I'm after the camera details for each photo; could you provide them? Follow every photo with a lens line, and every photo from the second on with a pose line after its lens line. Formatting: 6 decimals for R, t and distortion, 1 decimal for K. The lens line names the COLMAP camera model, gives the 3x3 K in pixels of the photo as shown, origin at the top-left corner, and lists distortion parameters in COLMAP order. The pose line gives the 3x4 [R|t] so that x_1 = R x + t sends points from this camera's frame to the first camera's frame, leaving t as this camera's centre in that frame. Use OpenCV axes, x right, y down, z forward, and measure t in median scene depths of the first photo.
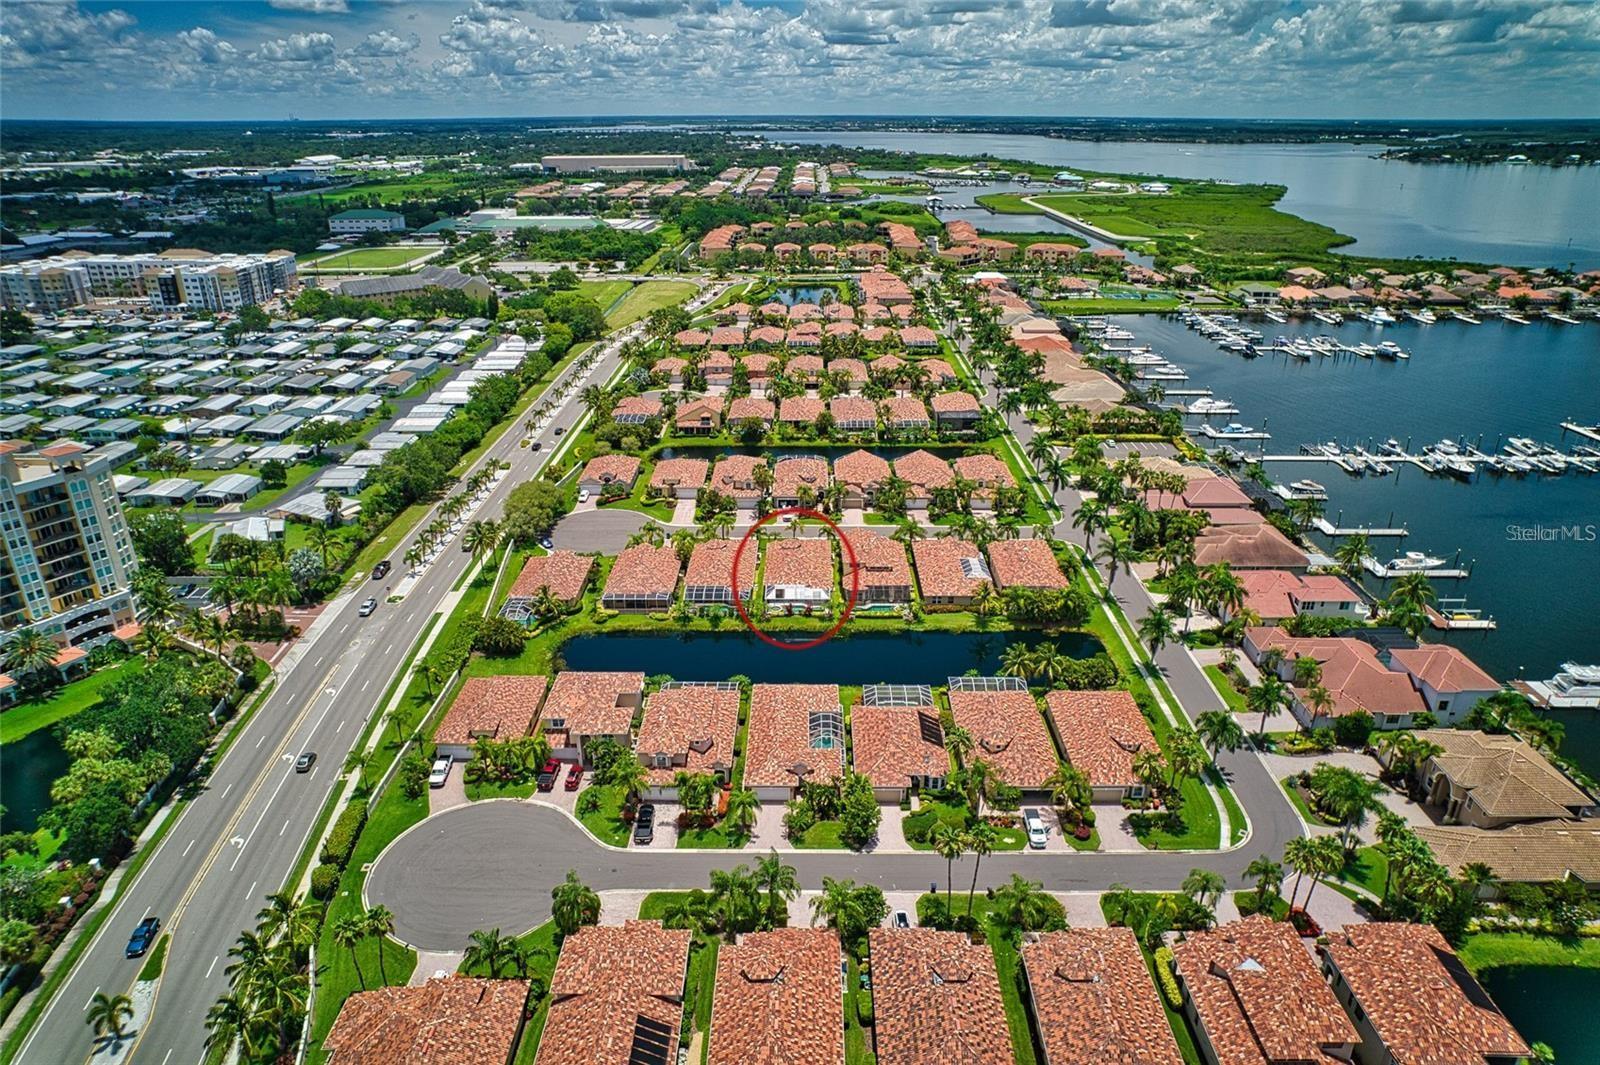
lens RADIAL K [[1016.0, 0, 800.0], [0, 1016.0, 532.5], [0, 0, 1]] dist [-0.089367, 0.073296]
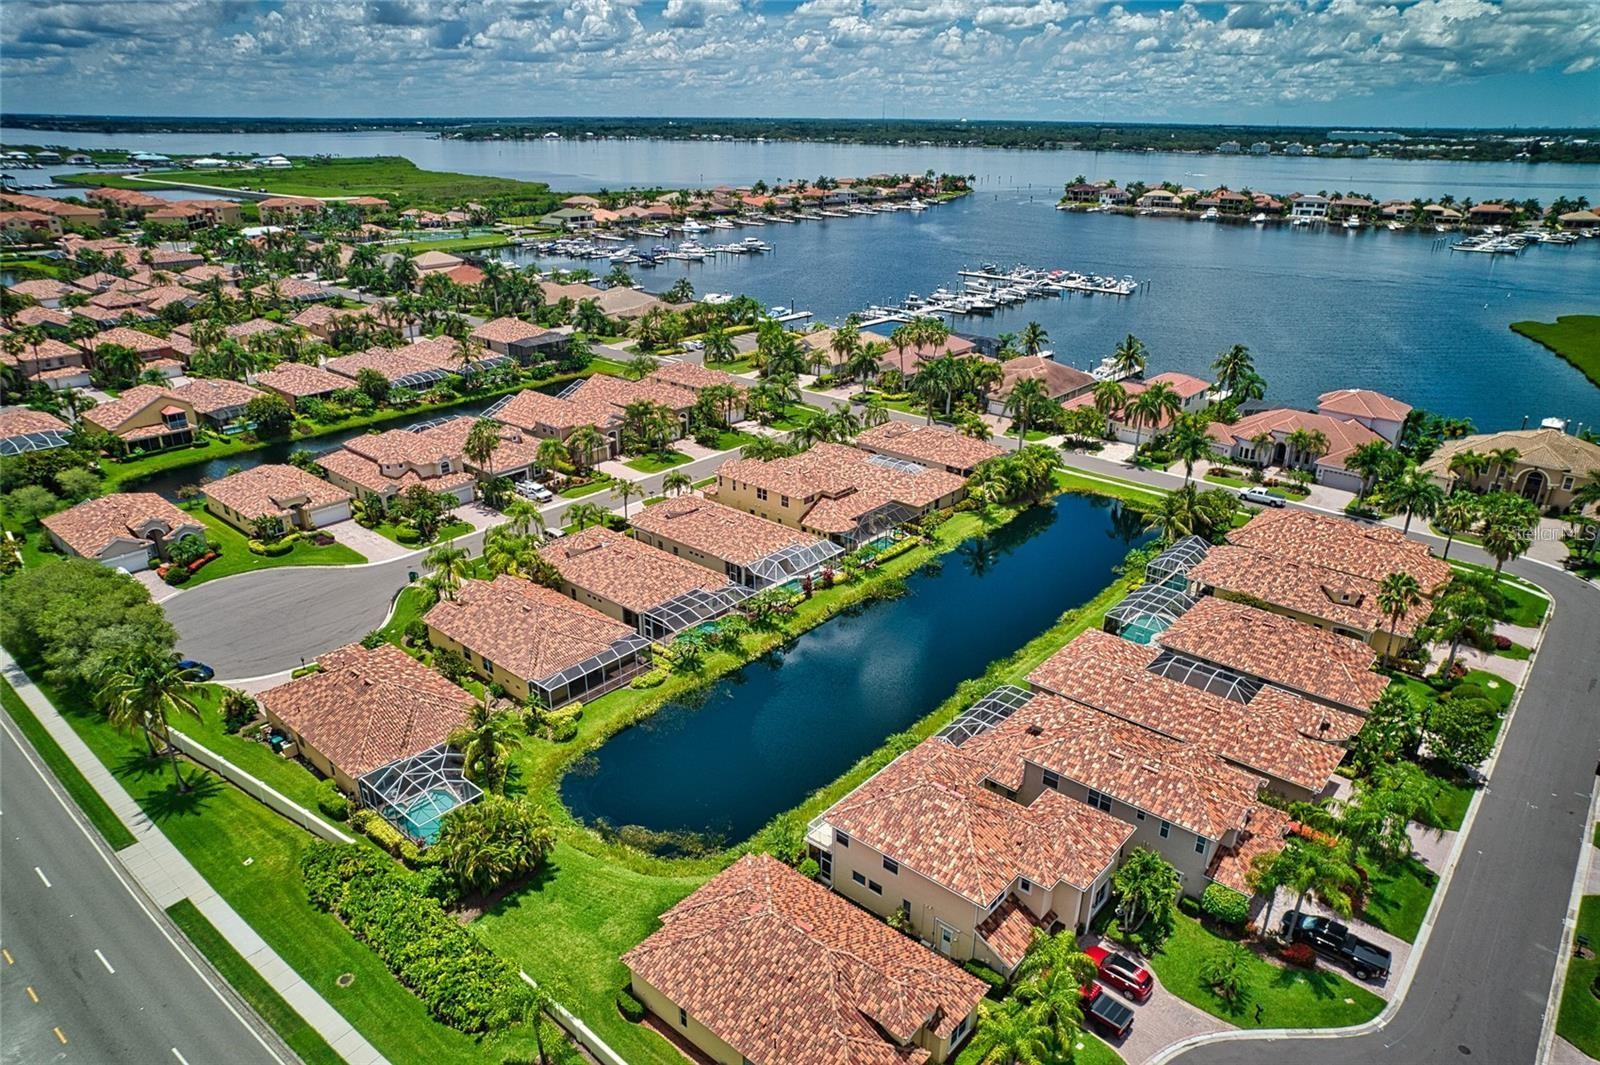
lens RADIAL K [[1016.0, 0, 800.0], [0, 1016.0, 532.5], [0, 0, 1]] dist [-0.089367, 0.073296]
pose [[0.646219, -0.282926, 0.708769, -0.288739], [0.281556, 0.951609, 0.123154, -0.020738], [-0.709314, 0.119974, 0.694608, 0.380840]]
